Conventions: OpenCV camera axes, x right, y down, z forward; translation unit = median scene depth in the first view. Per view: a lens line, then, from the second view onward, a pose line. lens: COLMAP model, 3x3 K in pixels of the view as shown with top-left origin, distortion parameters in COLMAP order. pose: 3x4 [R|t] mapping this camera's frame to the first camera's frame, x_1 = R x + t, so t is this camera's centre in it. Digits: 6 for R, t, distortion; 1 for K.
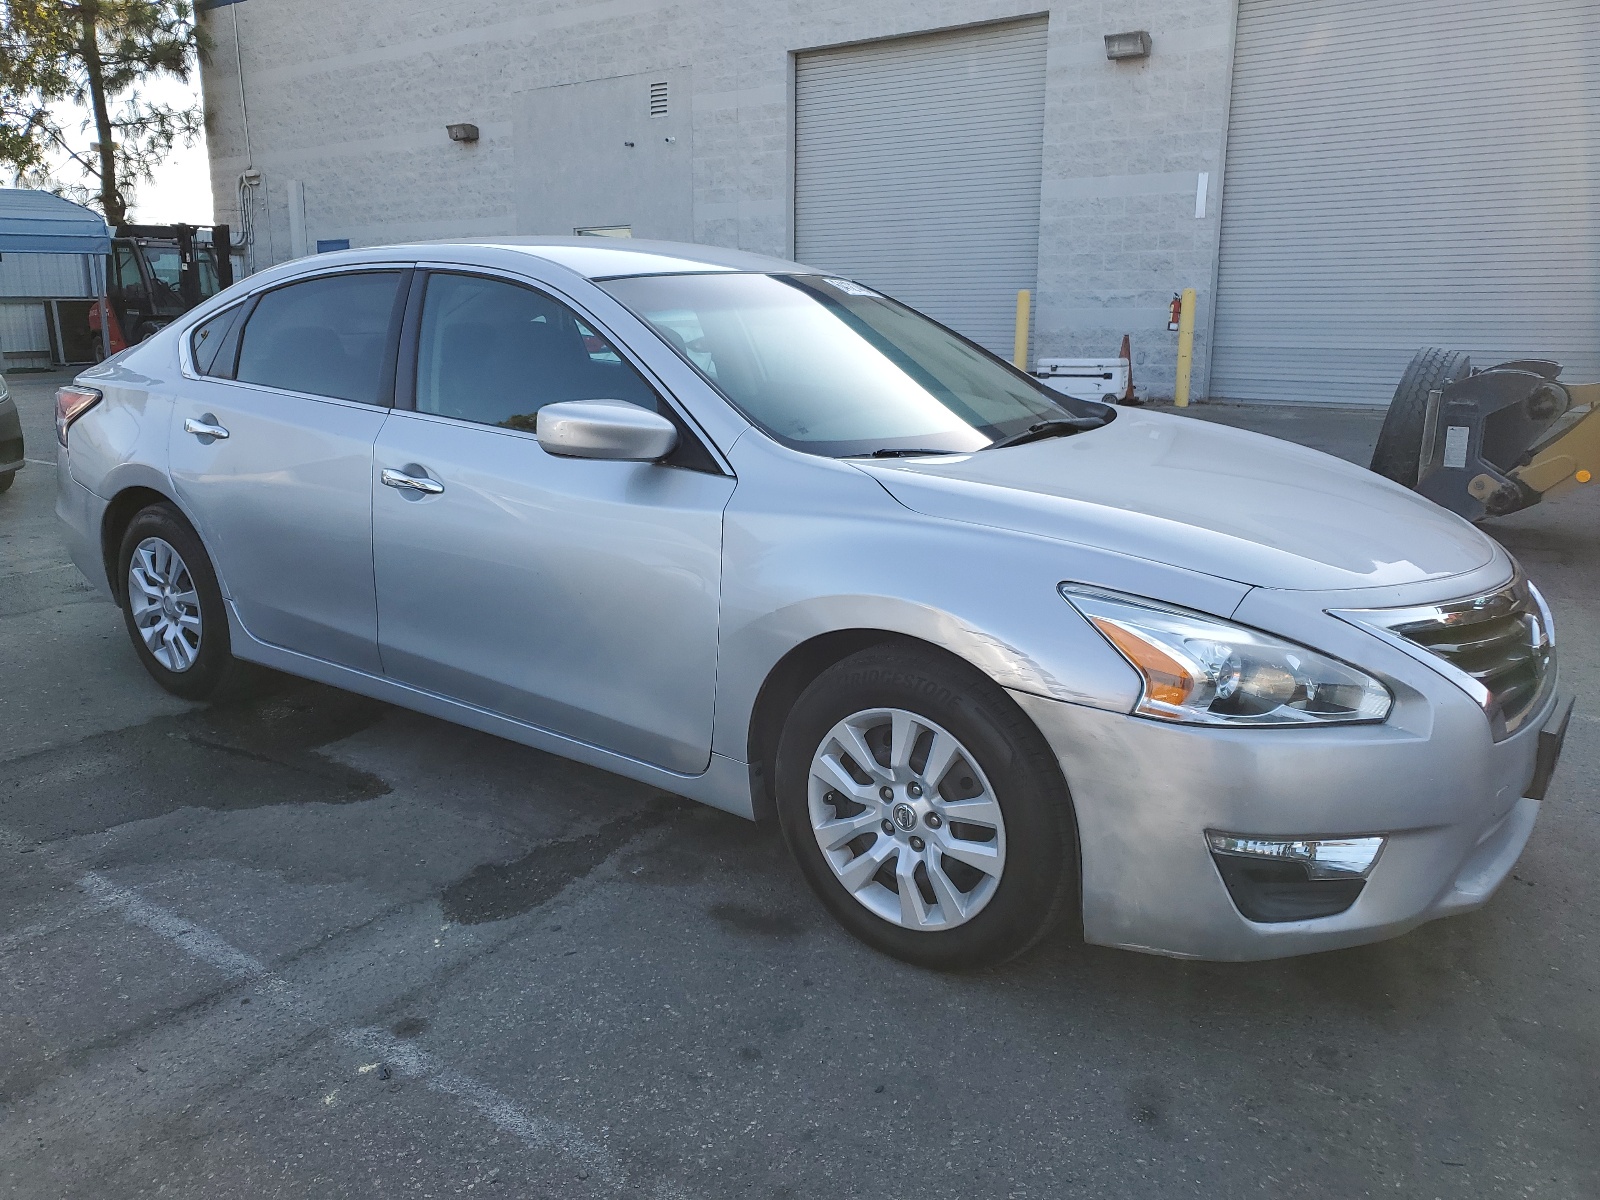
lens RADIAL K [[1222.5, 0, 788.4], [0, 1222.5, 604.0], [0, 0, 1]] dist [0.012561, -0.014431]
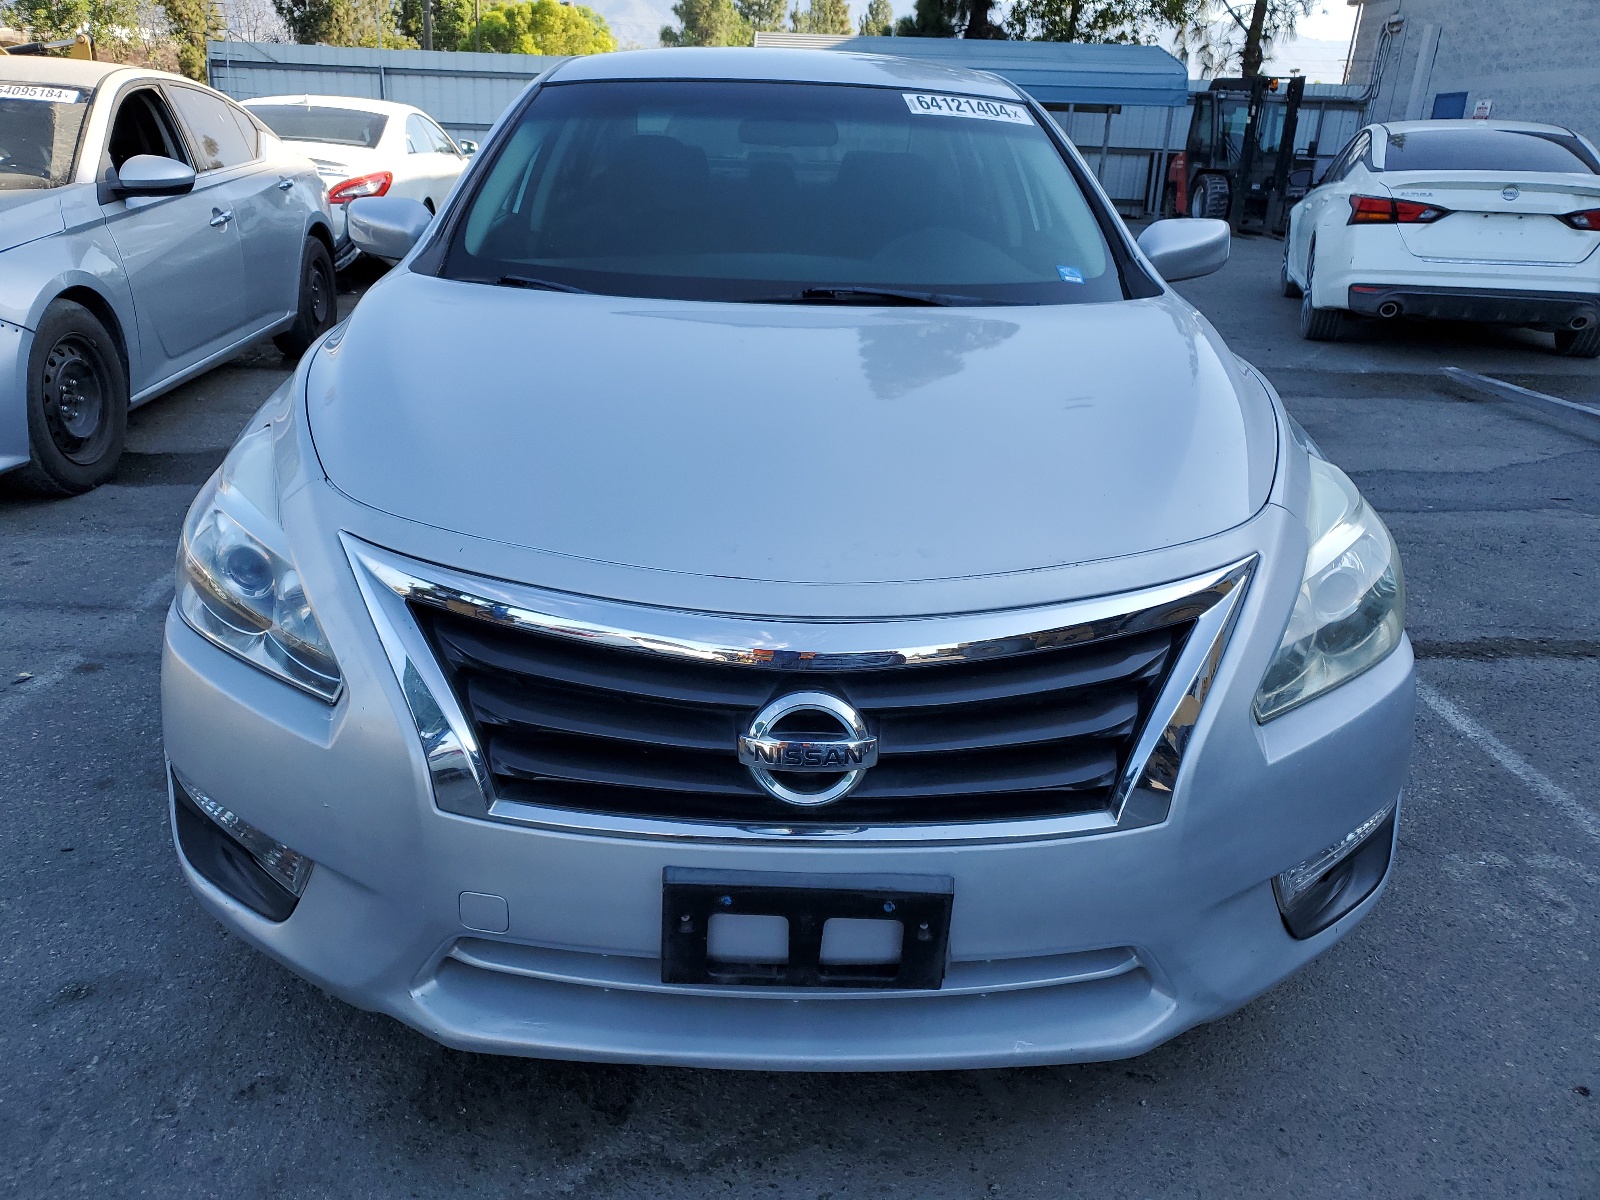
lens RADIAL K [[1222.5, 0, 798.1], [0, 1222.5, 602.1], [0, 0, 1]] dist [0.012561, -0.014431]
pose [[0.627649, 0.294078, -0.720815, 0.091345], [-0.219353, 0.955198, 0.198701, -0.013430], [0.746955, 0.033399, 0.664036, 0.057459]]
